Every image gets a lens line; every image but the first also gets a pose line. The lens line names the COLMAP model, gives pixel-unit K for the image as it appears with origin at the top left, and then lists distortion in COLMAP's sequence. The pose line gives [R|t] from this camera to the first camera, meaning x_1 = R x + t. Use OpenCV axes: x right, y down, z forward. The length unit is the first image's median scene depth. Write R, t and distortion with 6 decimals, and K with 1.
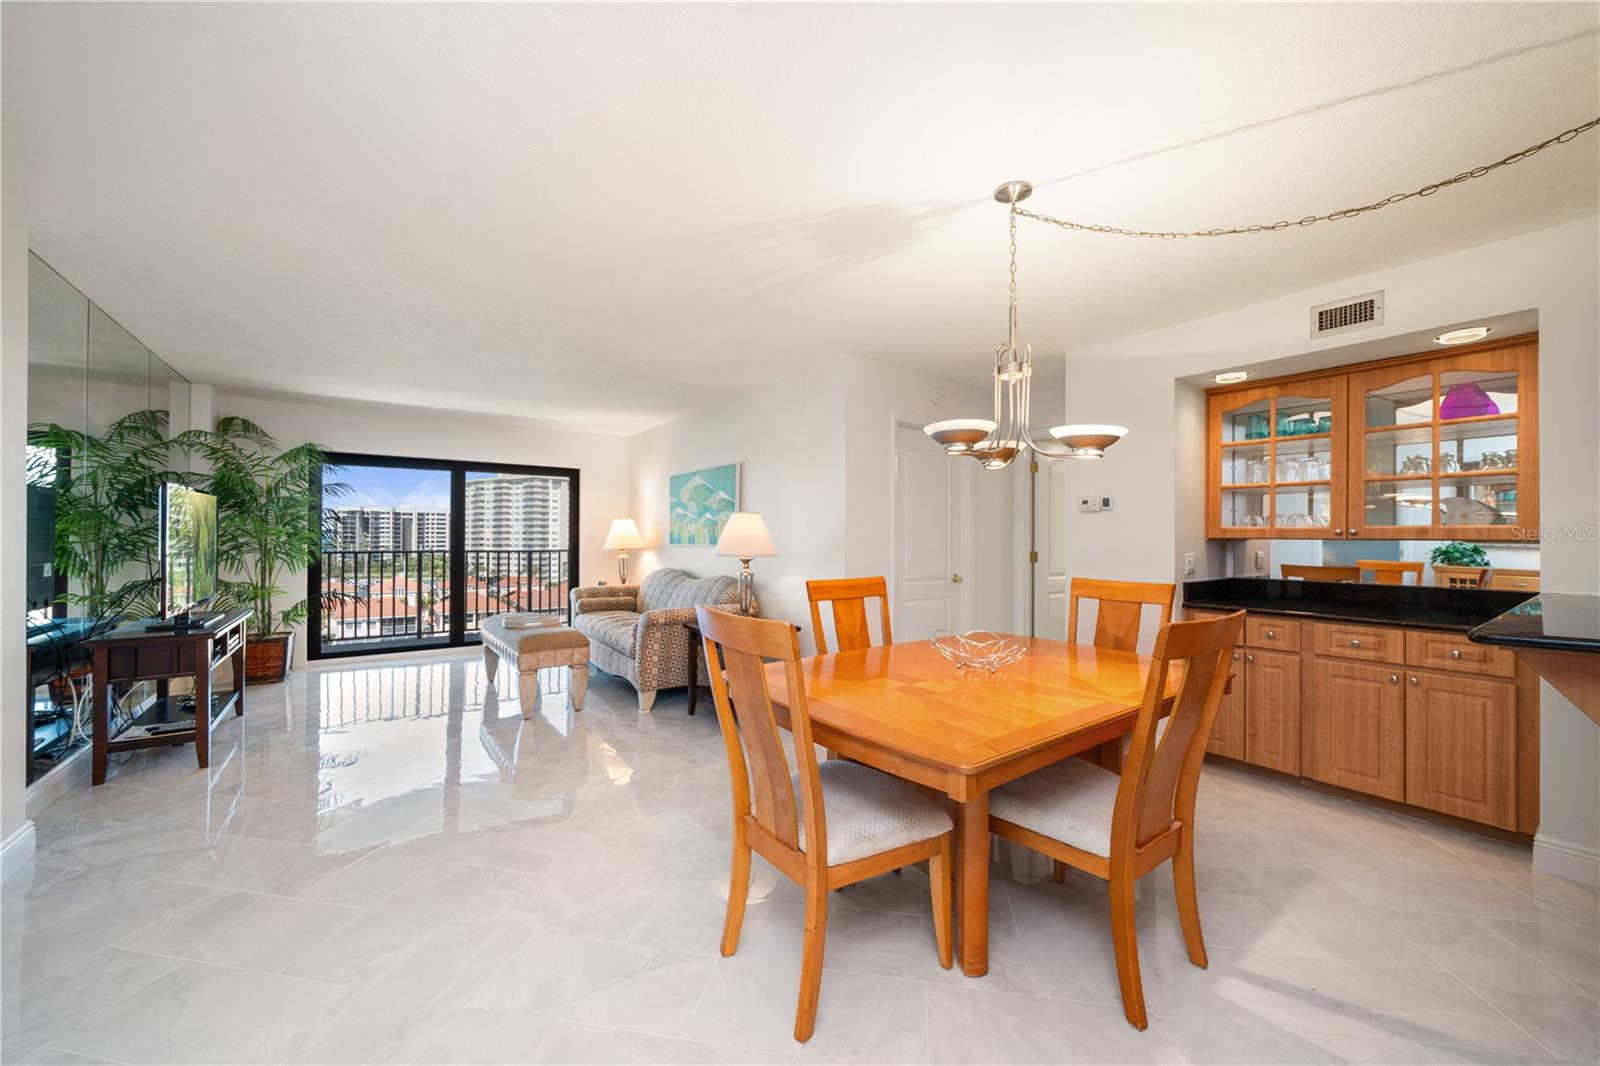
lens RADIAL K [[620.4, 0, 798.3], [0, 620.4, 535.0], [0, 0, 1]] dist [-0.003354, 0.000534]
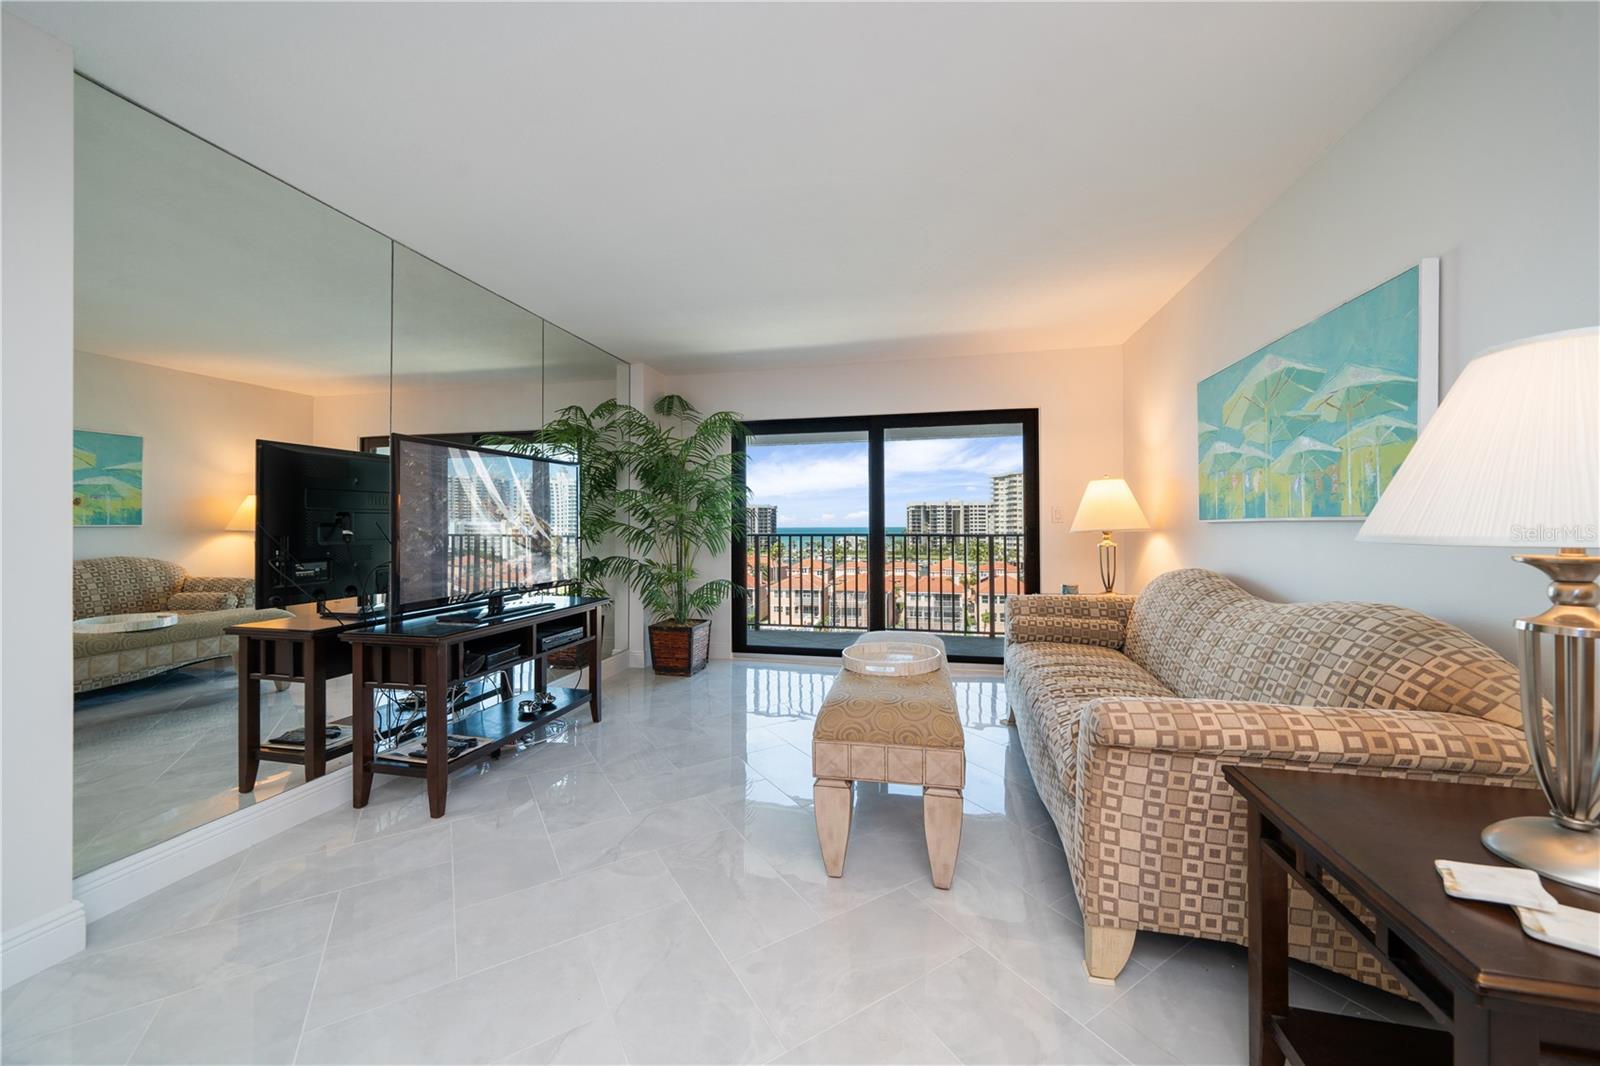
lens RADIAL K [[584.9, 0, 798.4], [0, 584.9, 517.7], [0, 0, 1]] dist [-0.001830, -0.000205]
pose [[0.672346, -0.016188, -0.740060, -0.077652], [0.008324, 0.999863, -0.014308, 0.016600], [0.740190, 0.003460, 0.672389, 0.448474]]
